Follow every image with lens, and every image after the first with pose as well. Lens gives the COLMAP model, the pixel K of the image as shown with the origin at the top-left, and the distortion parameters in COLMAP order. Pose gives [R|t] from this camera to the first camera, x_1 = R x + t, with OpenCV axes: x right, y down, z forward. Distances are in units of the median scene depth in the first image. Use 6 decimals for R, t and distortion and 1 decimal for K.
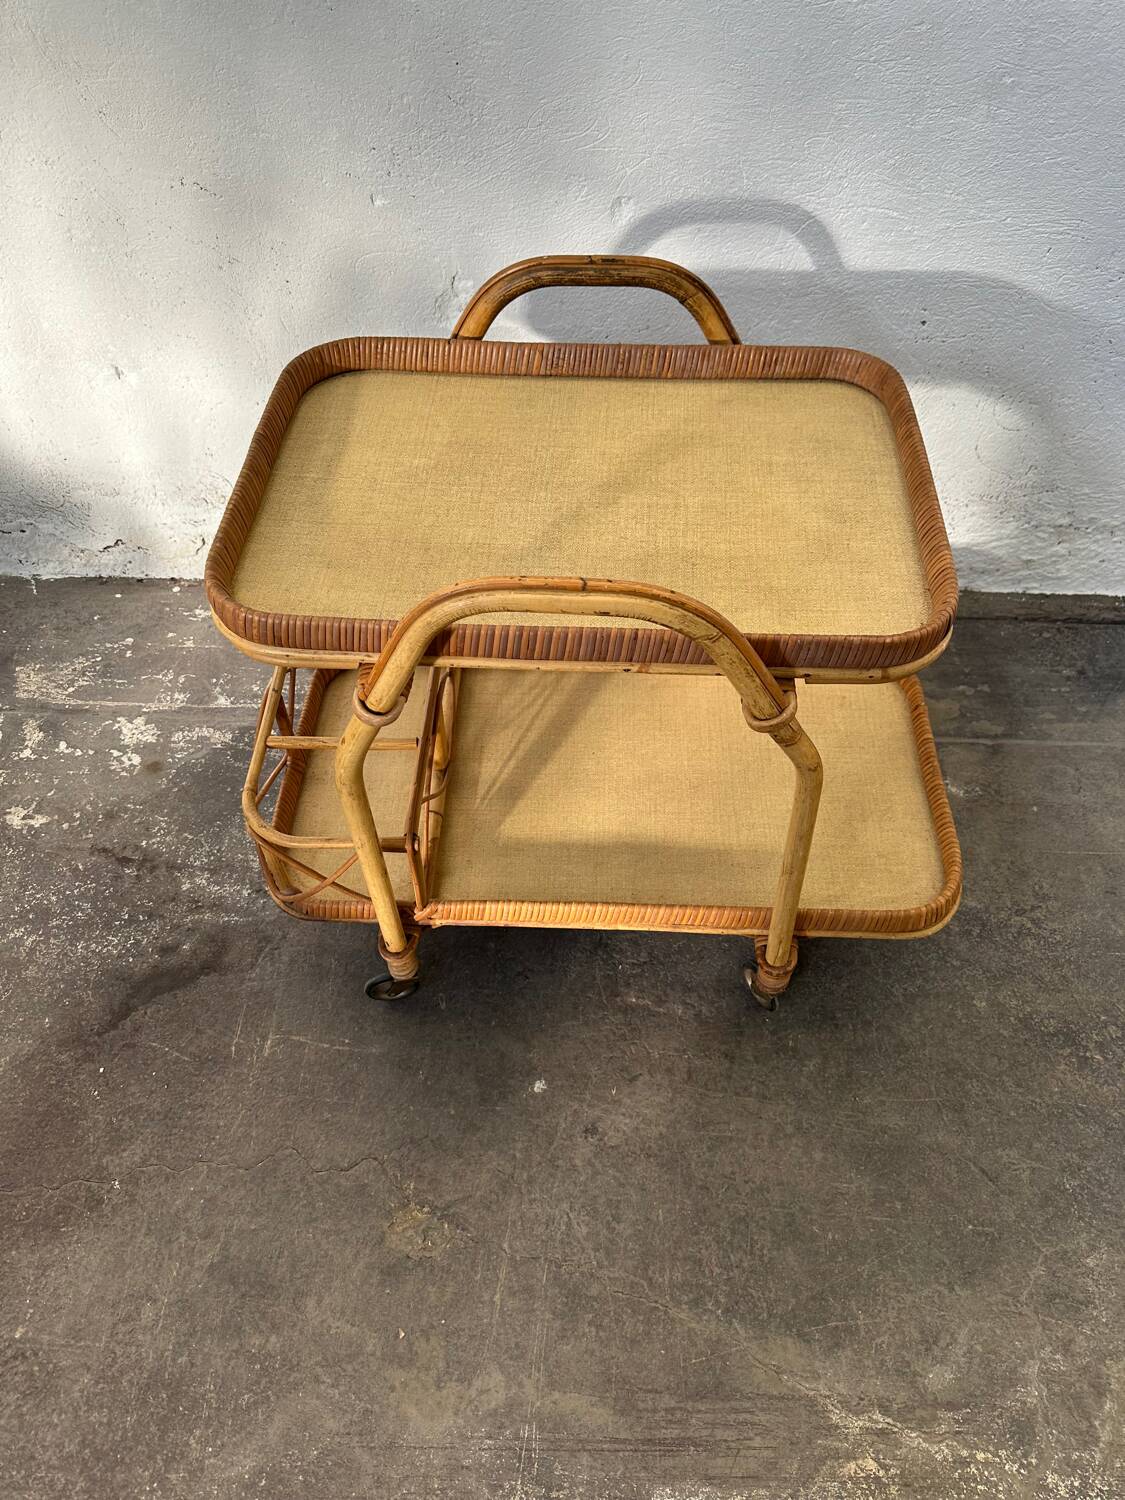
lens RADIAL K [[1077.8, 0, 565.9], [0, 1077.8, 742.5], [0, 0, 1]] dist [0.003967, -0.013234]
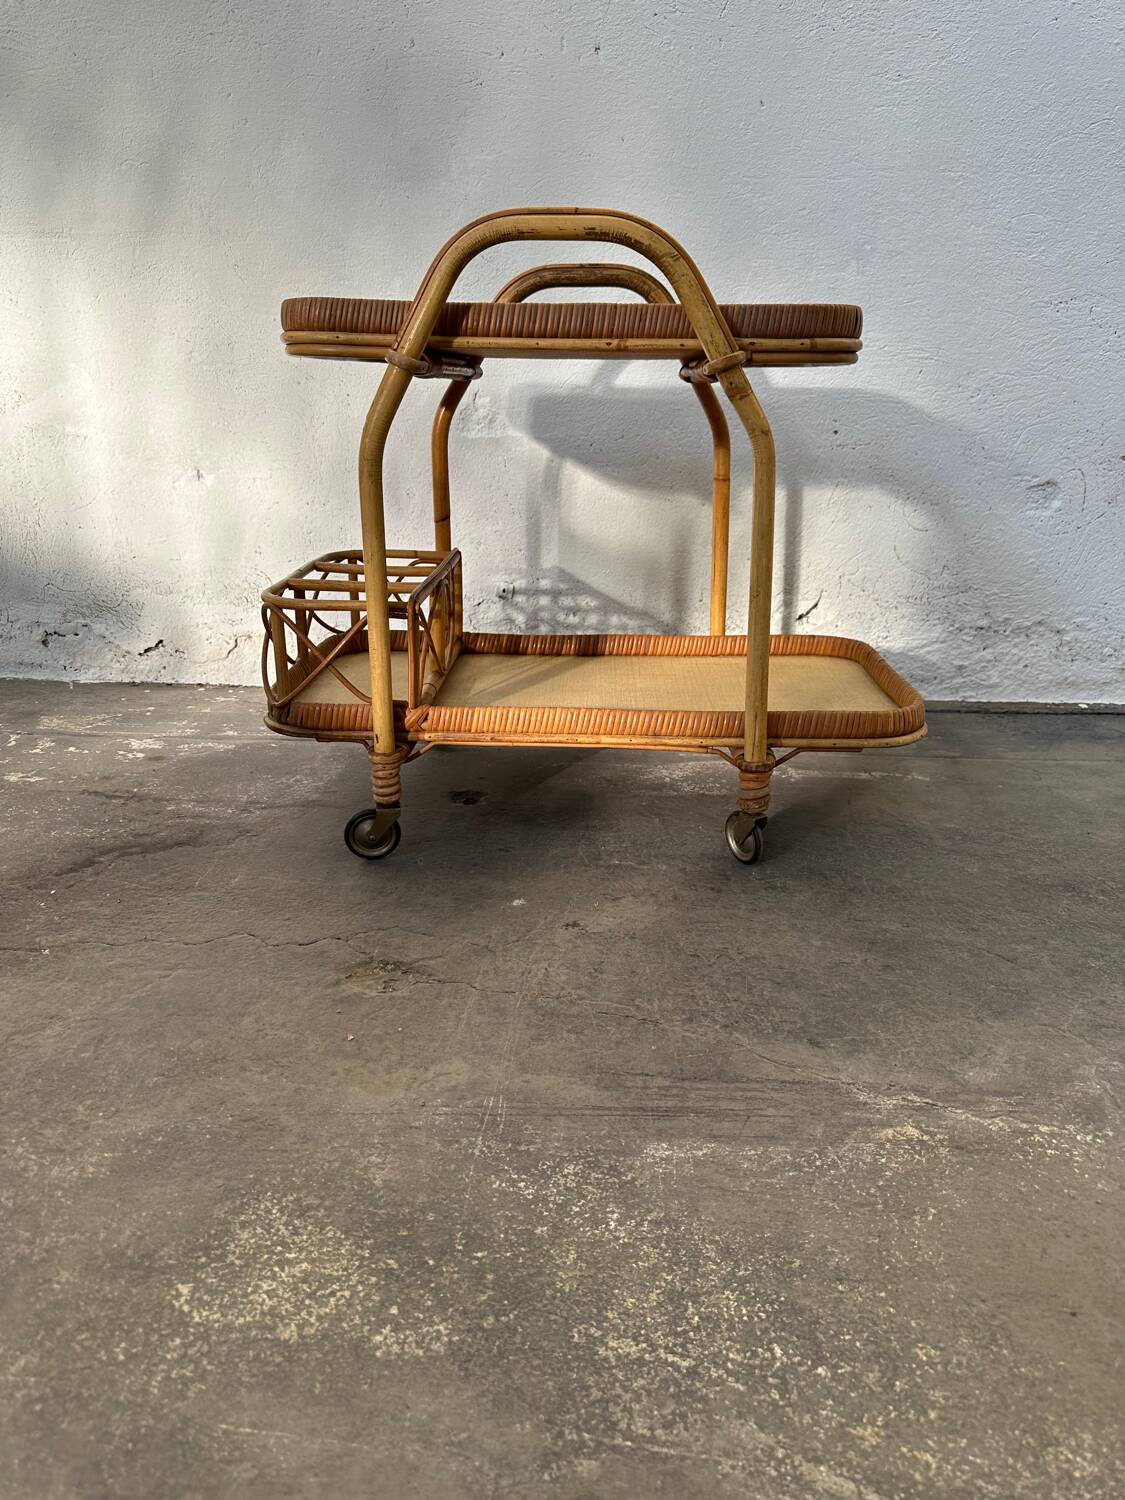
lens RADIAL K [[1074.8, 0, 564.6], [0, 1074.8, 750.7], [0, 0, 1]] dist [0.030115, -0.049333]
pose [[0.999632, 0.025522, 0.009141, 0.004627], [-0.016687, 0.844997, -0.534510, 0.757530], [-0.021366, 0.534161, 0.845112, 0.138732]]
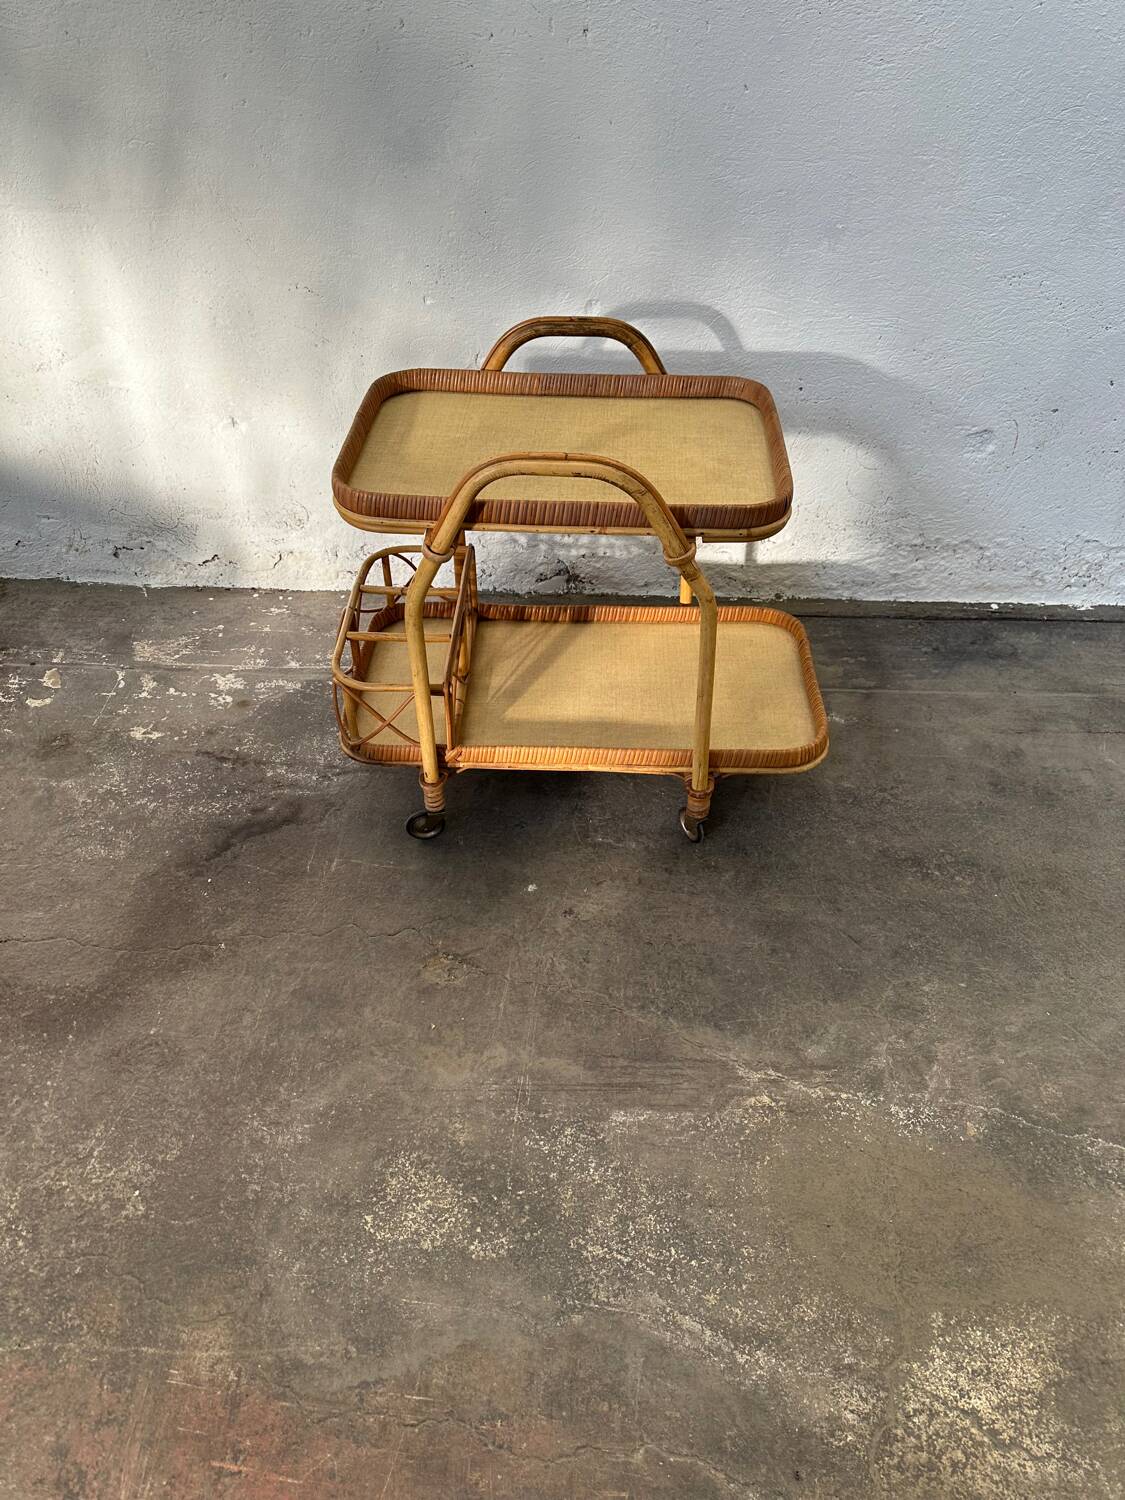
lens RADIAL K [[1059.0, 0, 563.7], [0, 1059.0, 745.7], [0, 0, 1]] dist [0.165762, -0.362691]
pose [[0.999855, 0.007903, 0.015090, -0.005868], [-0.005215, 0.985343, -0.170505, 0.397492], [-0.016216, 0.170402, 0.985241, -0.406910]]
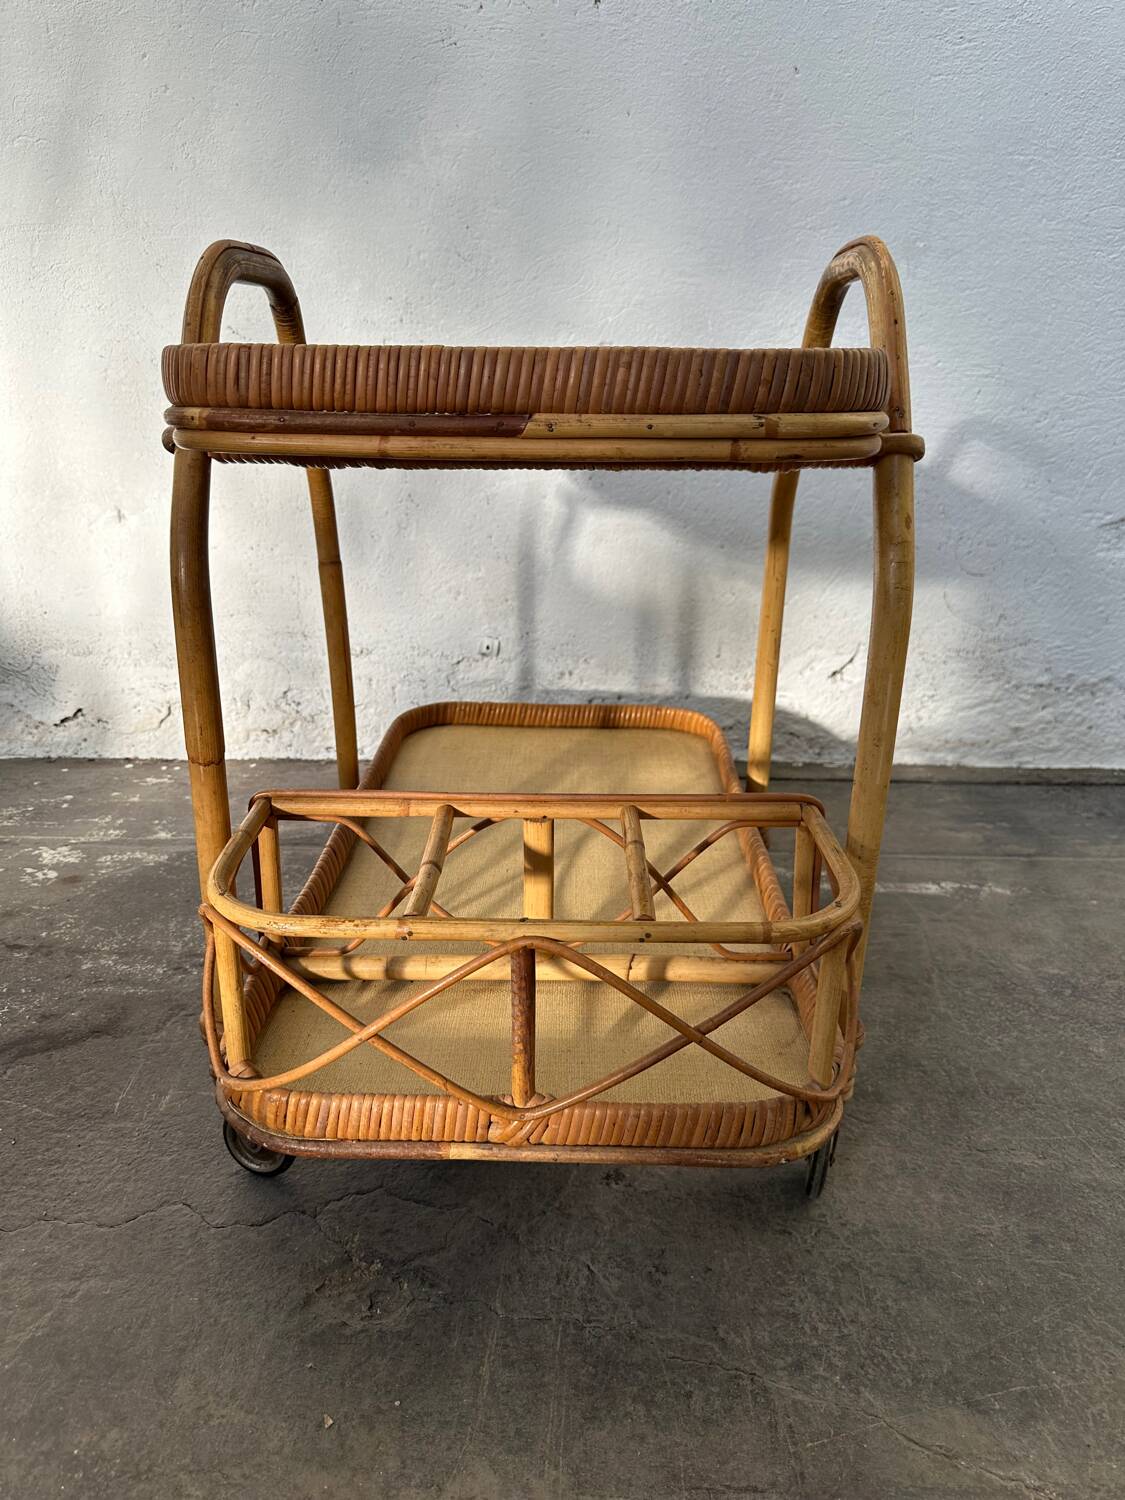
lens RADIAL K [[1083.8, 0, 557.5], [0, 1083.8, 745.0], [0, 0, 1]] dist [-0.009225, -0.004273]
pose [[0.998916, 0.009991, 0.045470, -0.050895], [0.014585, 0.860369, -0.509462, 0.496995], [-0.044212, 0.509573, 0.859291, 0.256956]]
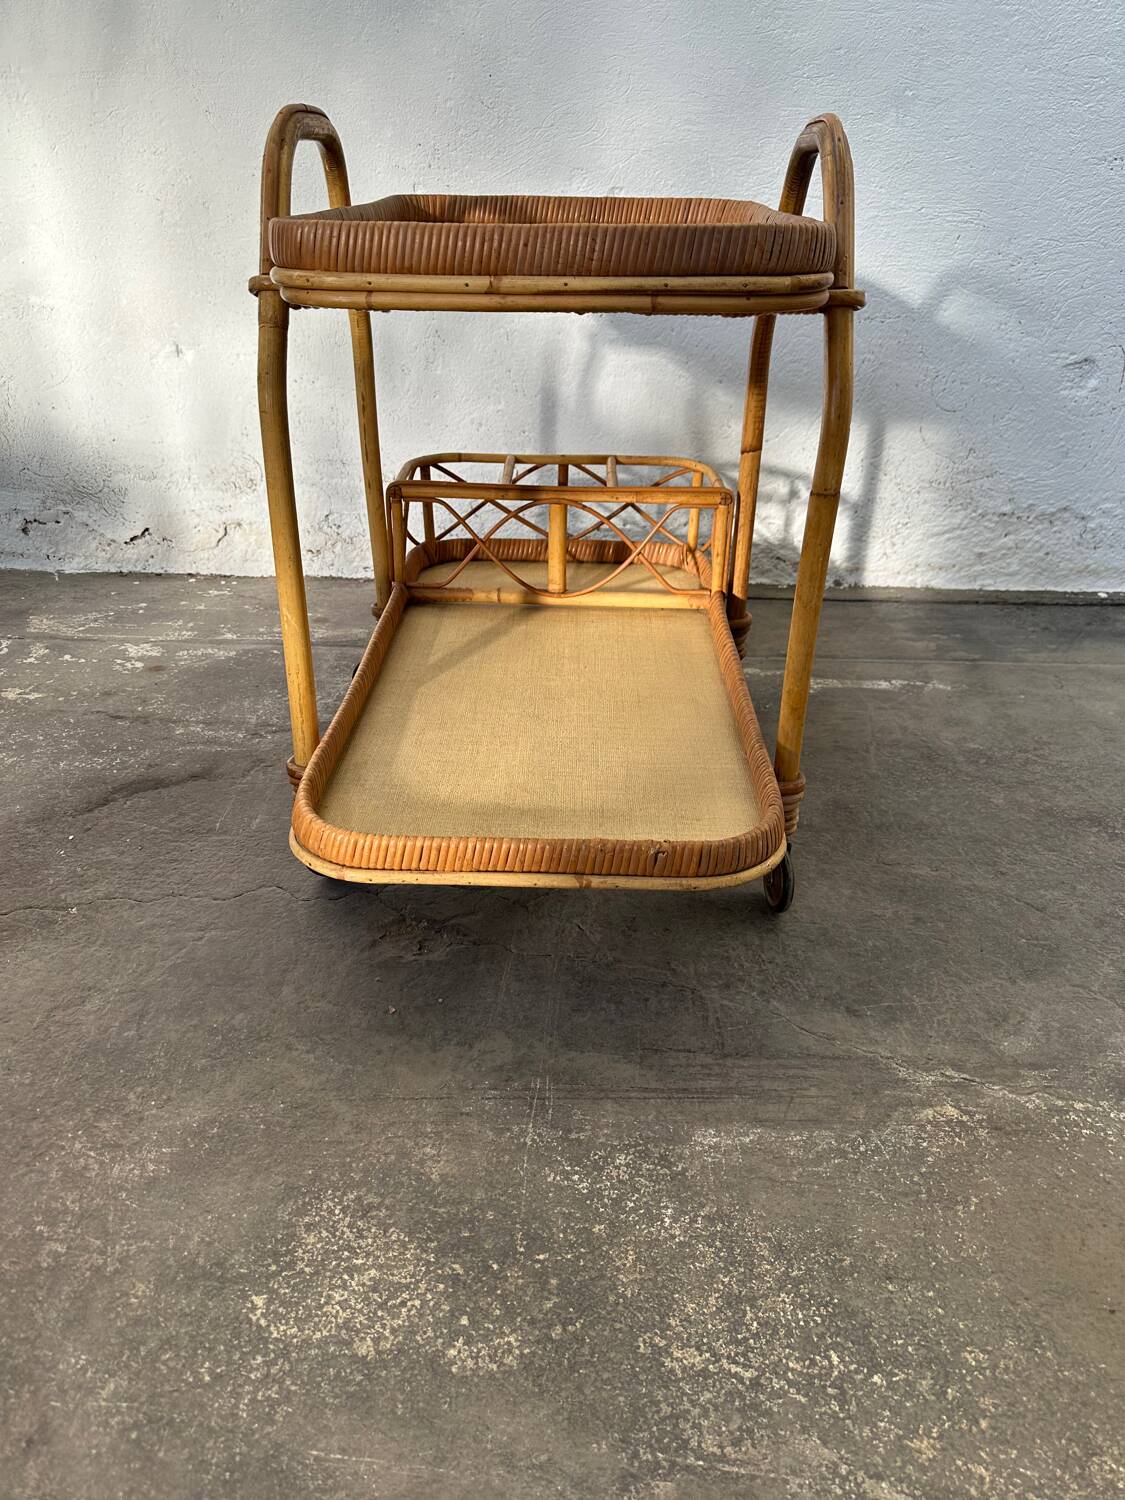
lens RADIAL K [[1075.6, 0, 557.2], [0, 1075.6, 745.3], [0, 0, 1]] dist [0.023130, -0.040256]
pose [[0.999470, 0.016519, 0.028046, -0.044146], [-0.004285, 0.920921, -0.389726, 0.642598], [-0.032266, 0.389399, 0.920504, 0.111224]]
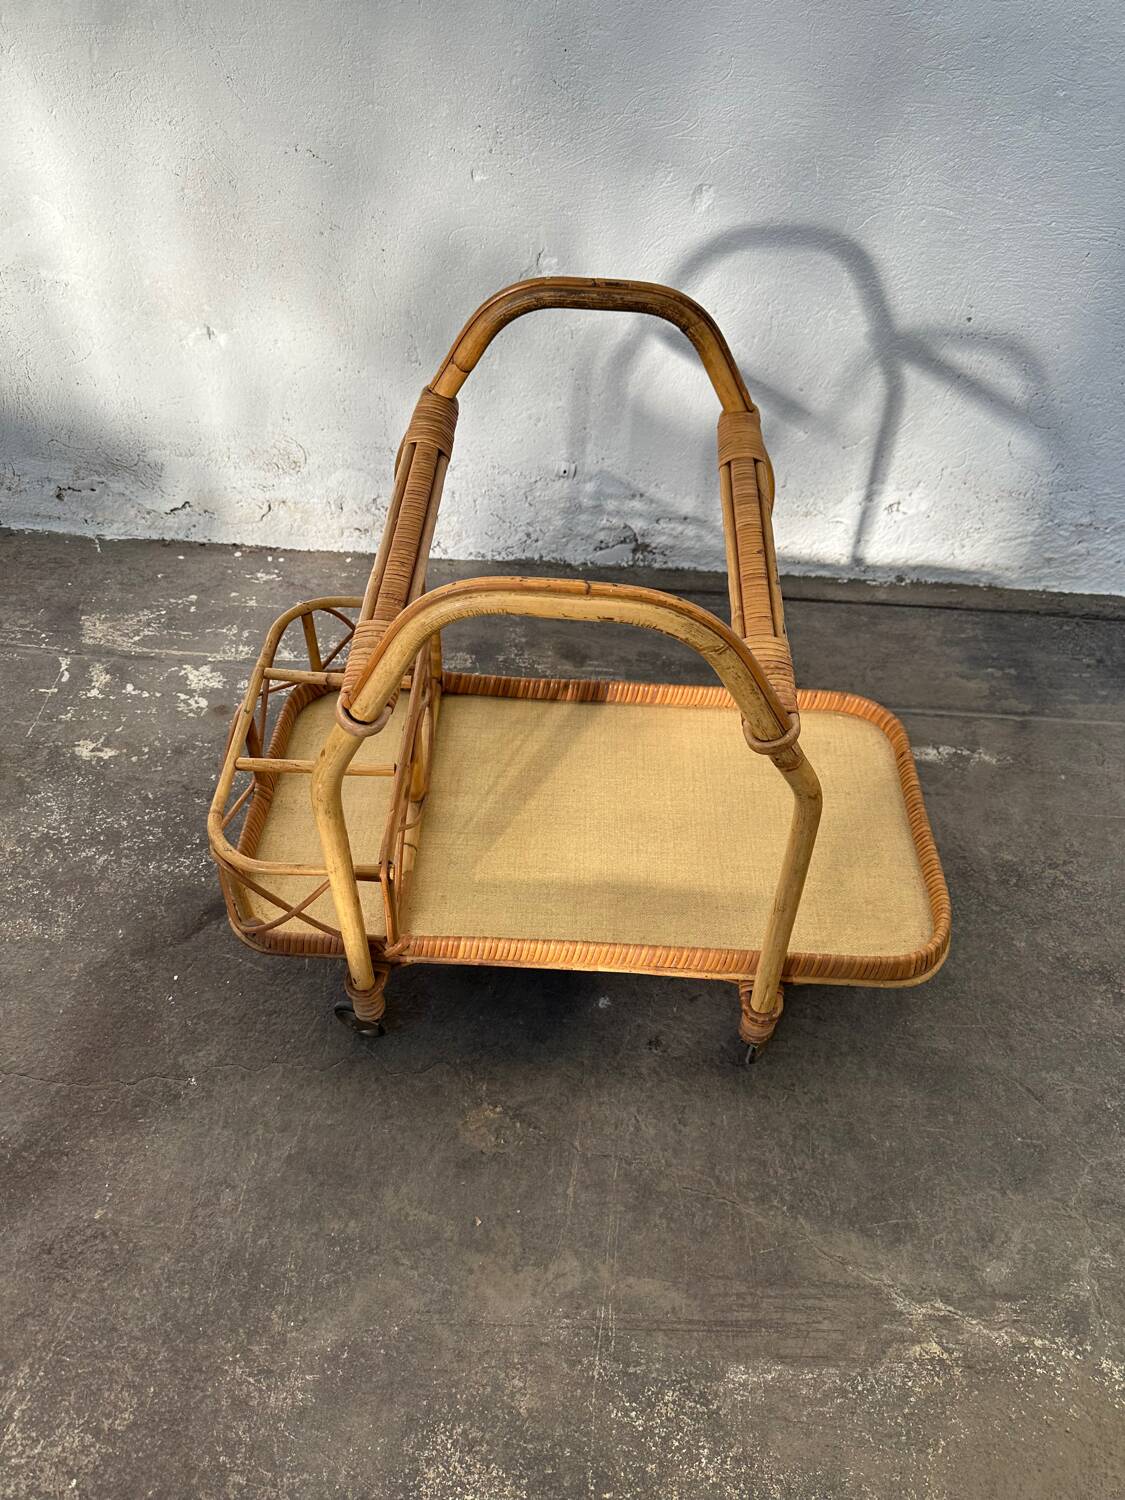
lens RADIAL K [[1077.0, 0, 566.8], [0, 1077.0, 751.4], [0, 0, 1]] dist [0.014919, -0.026997]
pose [[0.998674, 0.038455, 0.034219, -0.112553], [-0.036324, 0.997485, -0.060865, 0.150613], [-0.036473, 0.059542, 0.997559, -0.052263]]
